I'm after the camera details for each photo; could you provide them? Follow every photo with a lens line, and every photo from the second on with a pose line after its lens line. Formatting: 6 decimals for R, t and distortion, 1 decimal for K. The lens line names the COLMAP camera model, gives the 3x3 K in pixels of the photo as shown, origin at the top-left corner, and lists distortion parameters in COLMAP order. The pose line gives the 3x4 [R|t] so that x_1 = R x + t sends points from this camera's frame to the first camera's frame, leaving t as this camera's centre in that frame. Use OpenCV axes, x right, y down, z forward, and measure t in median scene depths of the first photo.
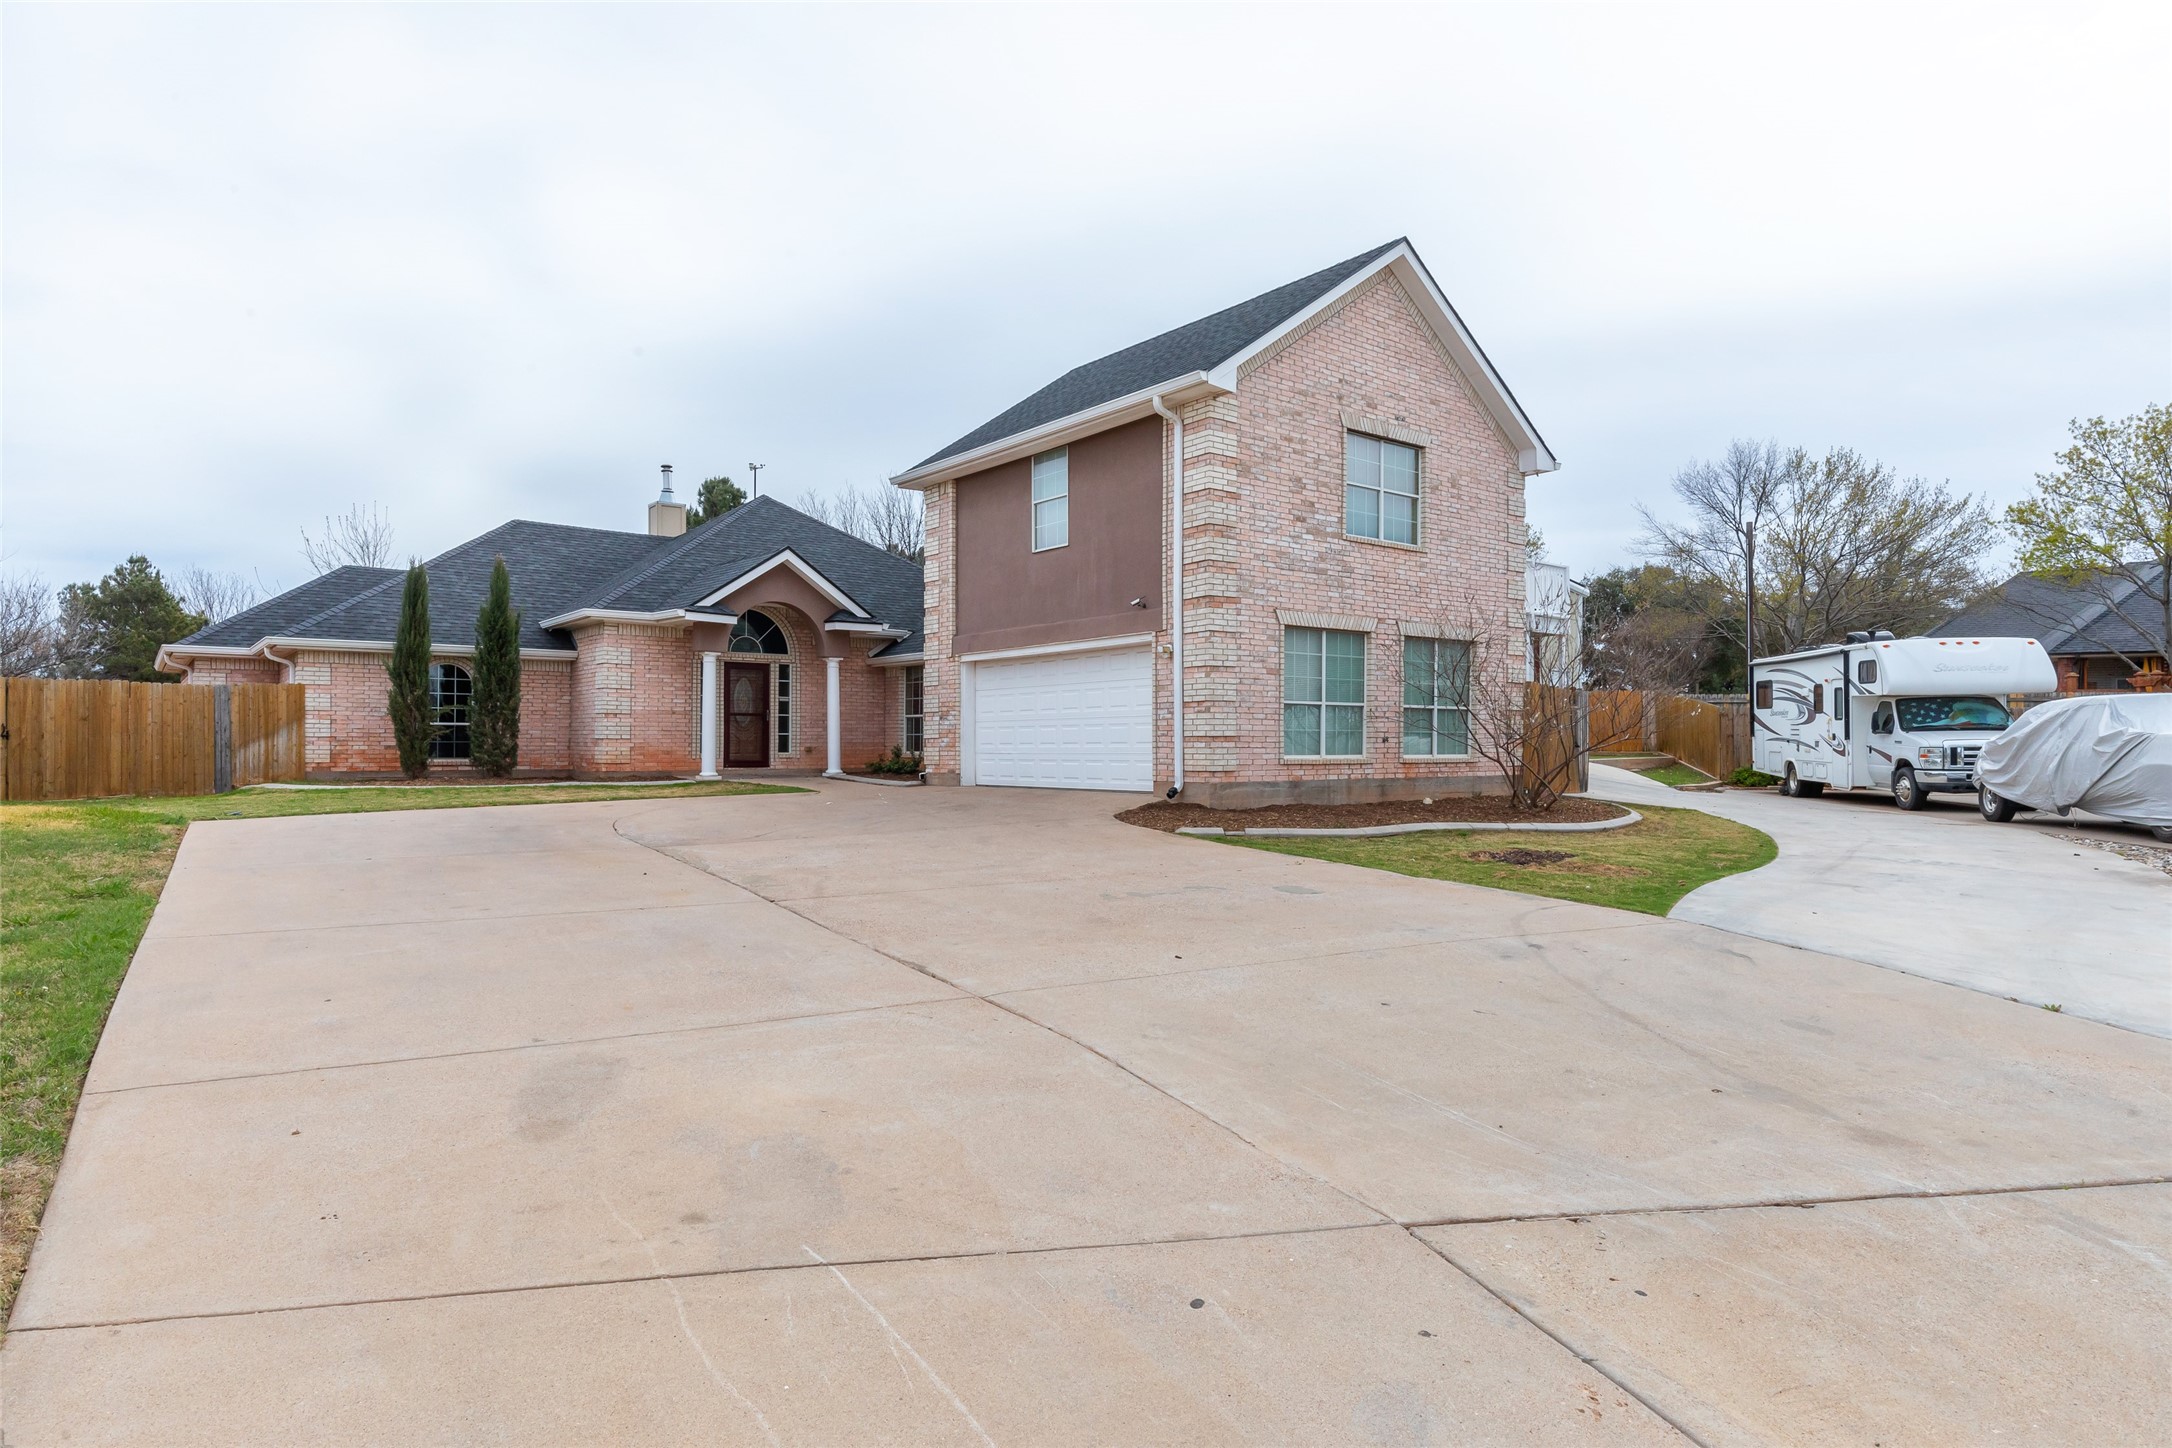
lens RADIAL K [[1250.8, 0, 1100.4], [0, 1250.8, 736.3], [0, 0, 1]] dist [0.003279, -0.001604]
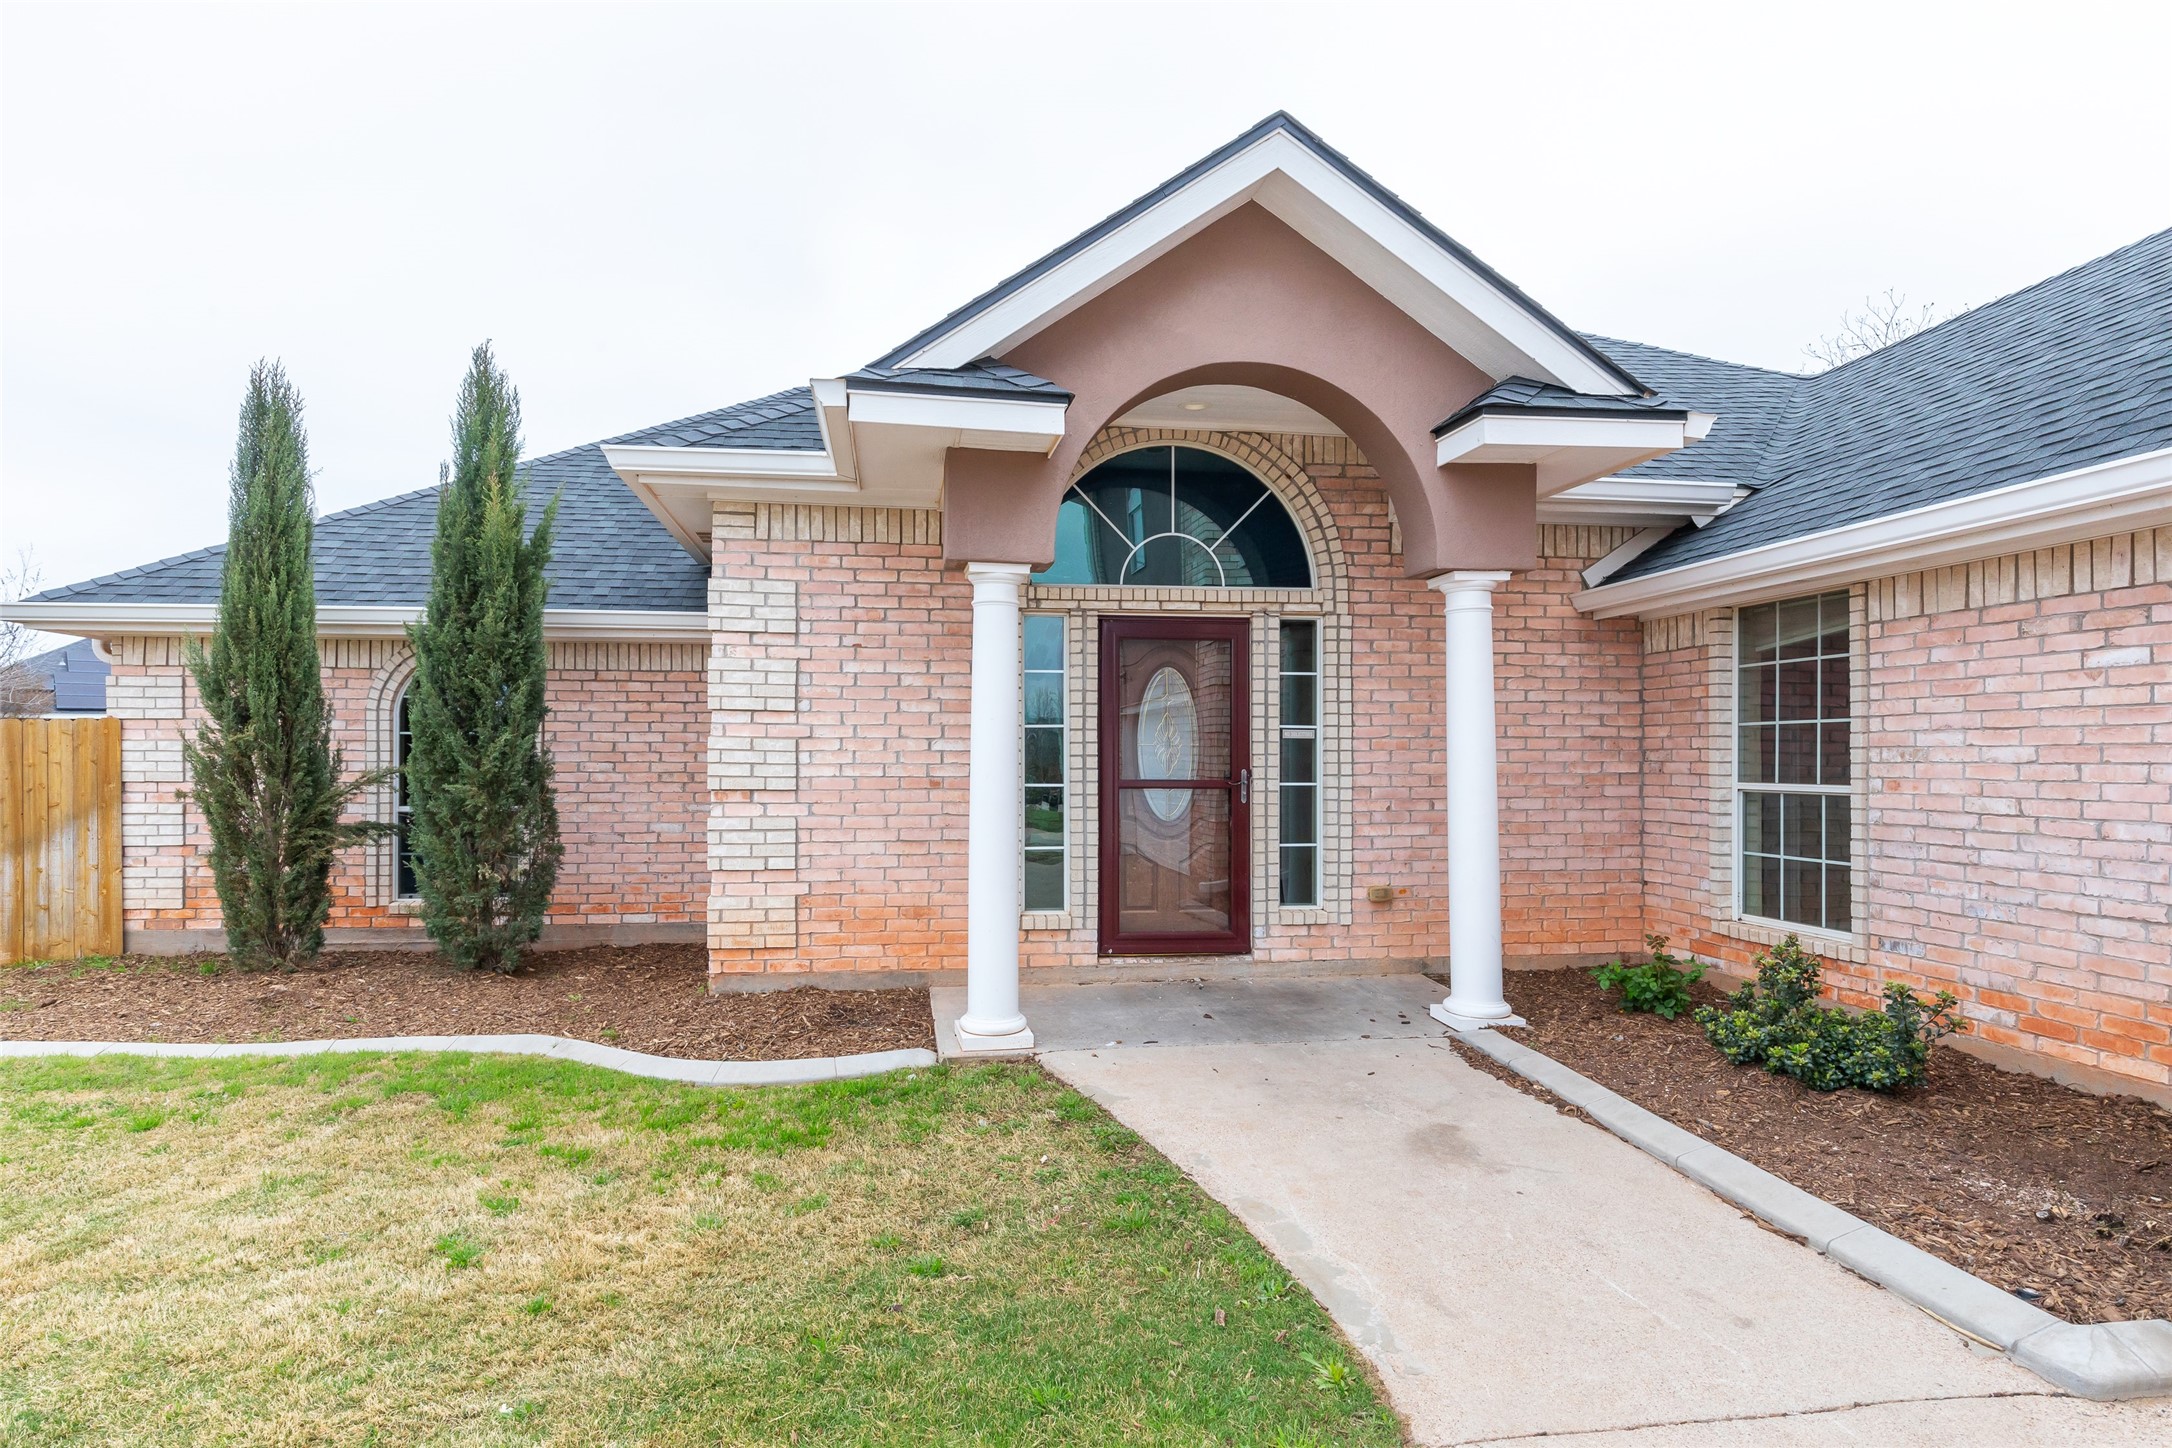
lens RADIAL K [[1137.3, 0, 1041.8], [0, 1137.3, 762.3], [0, 0, 1]] dist [0.000495, 0.000153]
pose [[0.854206, -0.001355, -0.519934, -0.189968], [0.004844, 0.999974, 0.005352, -0.028441], [0.519913, -0.007090, 0.854190, 0.856343]]
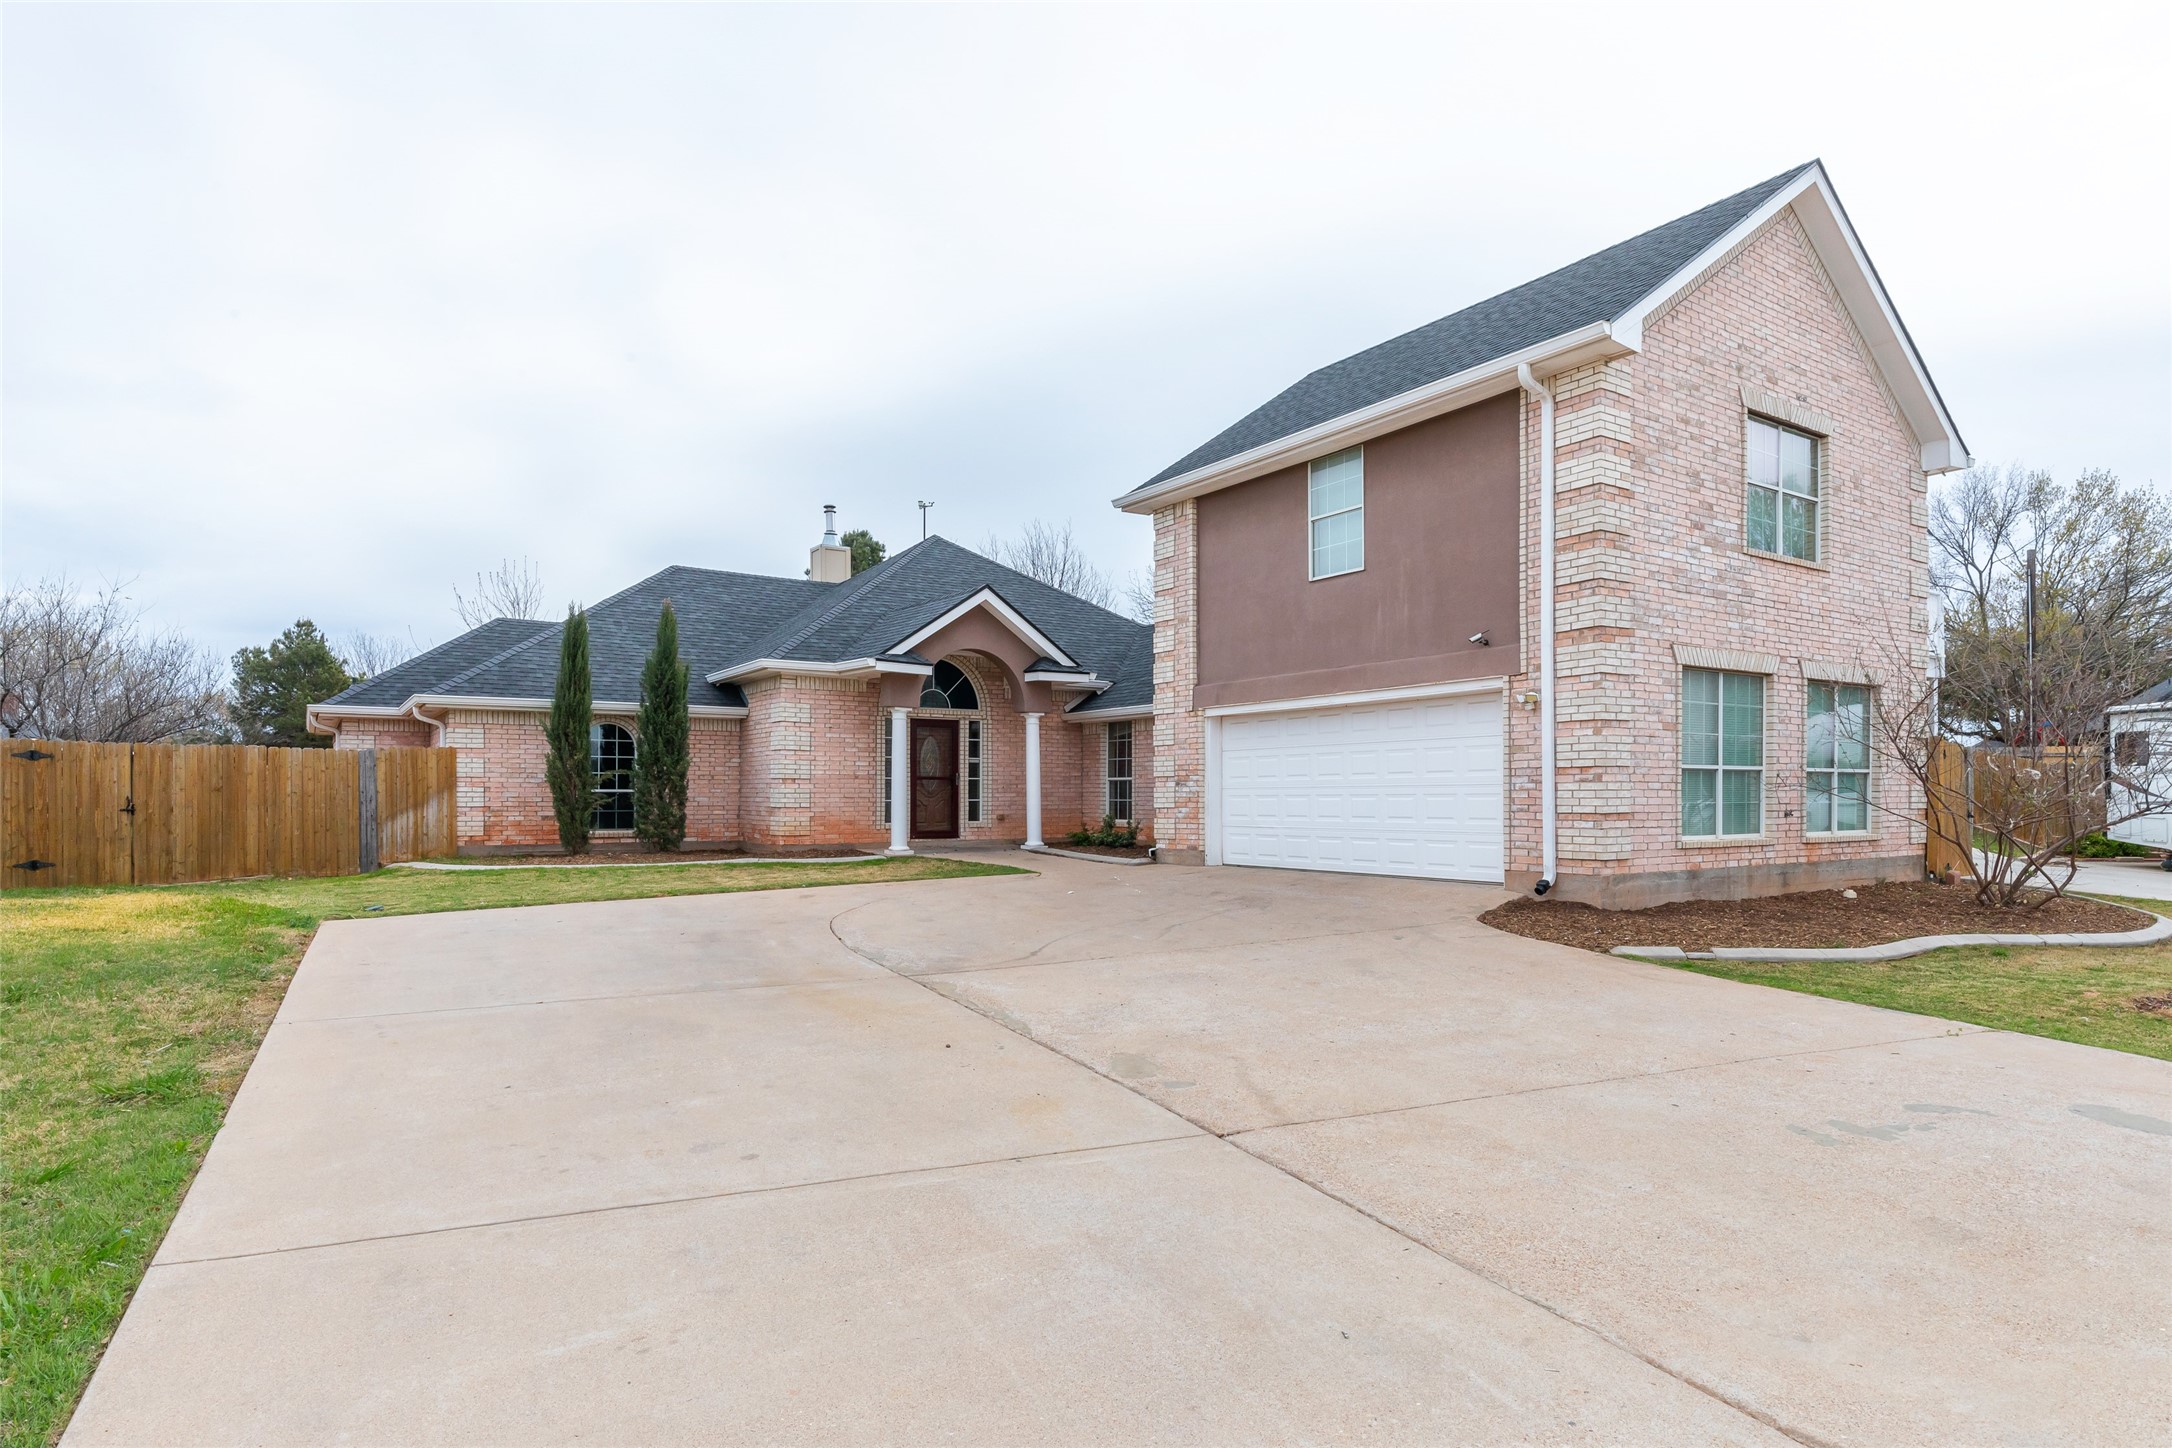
lens RADIAL K [[1196.2, 0, 1083.4], [0, 1196.2, 790.0], [0, 0, 1]] dist [-0.001616, -0.002227]
pose [[0.996410, -0.002469, -0.084619, -0.123869], [0.002693, 0.999993, 0.002540, -0.012886], [0.084612, -0.002759, 0.996410, 0.198114]]
